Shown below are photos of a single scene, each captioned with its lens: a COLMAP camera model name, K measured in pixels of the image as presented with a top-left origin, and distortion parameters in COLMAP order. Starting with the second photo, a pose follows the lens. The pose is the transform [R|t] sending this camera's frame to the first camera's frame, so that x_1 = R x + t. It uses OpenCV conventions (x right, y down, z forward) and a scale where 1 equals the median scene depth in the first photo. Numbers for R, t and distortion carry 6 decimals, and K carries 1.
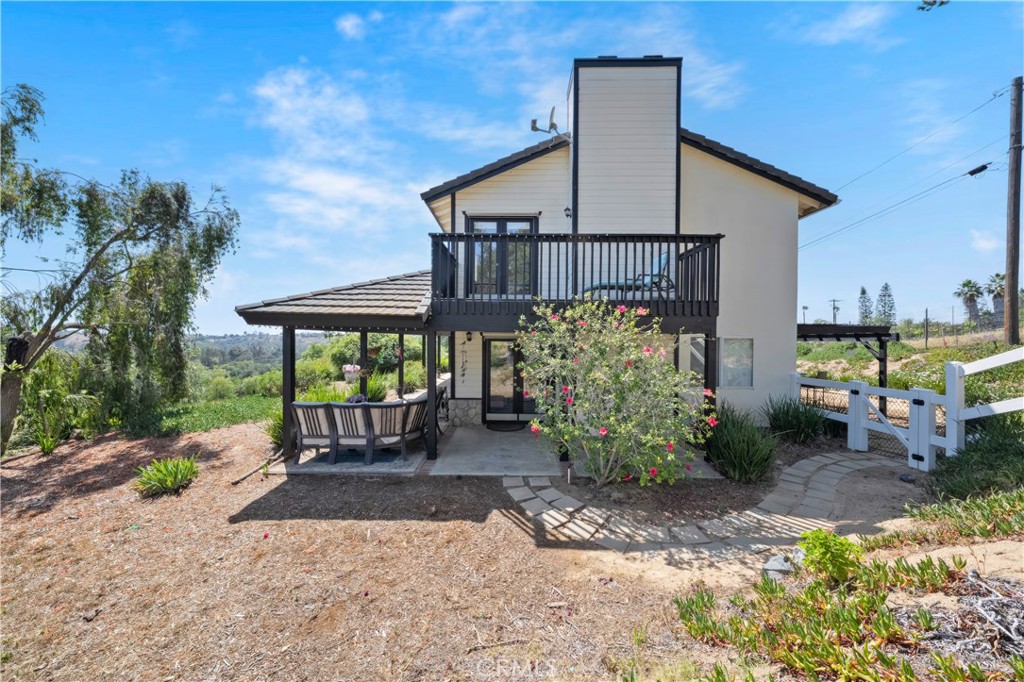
lens RADIAL K [[365.5, 0, 511.2], [0, 365.5, 343.0], [0, 0, 1]] dist [-0.000462, 0.000003]
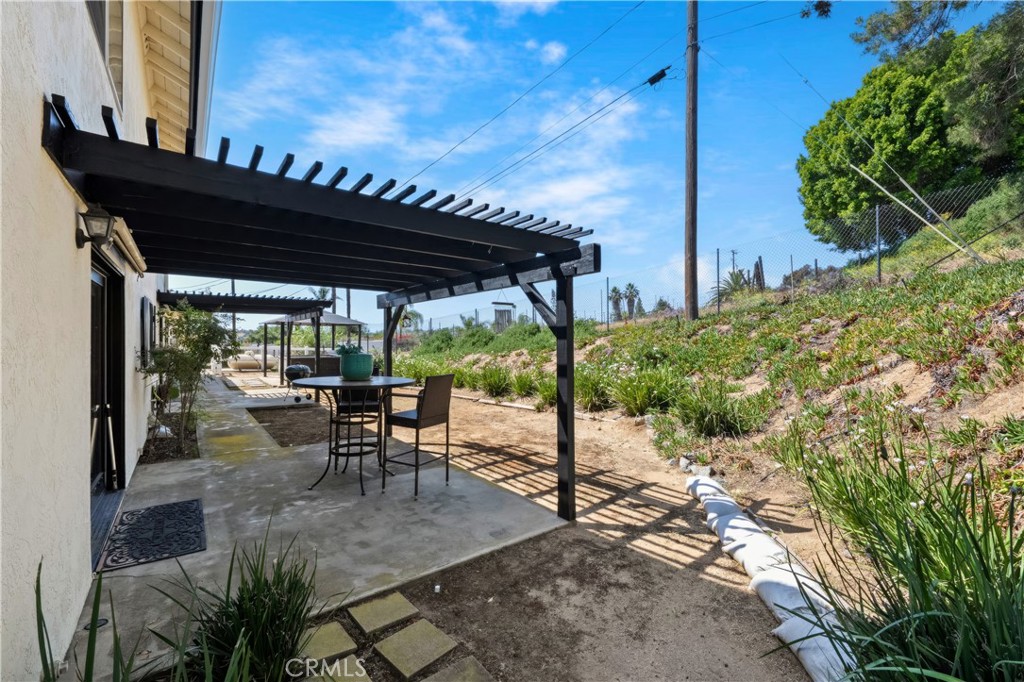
lens RADIAL K [[434.1, 0, 516.0], [0, 434.1, 337.6], [0, 0, 1]] dist [-0.000708, -0.000003]
pose [[0.779062, -0.005649, 0.626922, 0.476175], [0.012643, 0.999898, -0.006701, 0.034398], [-0.626820, 0.013146, 0.779053, 0.466553]]
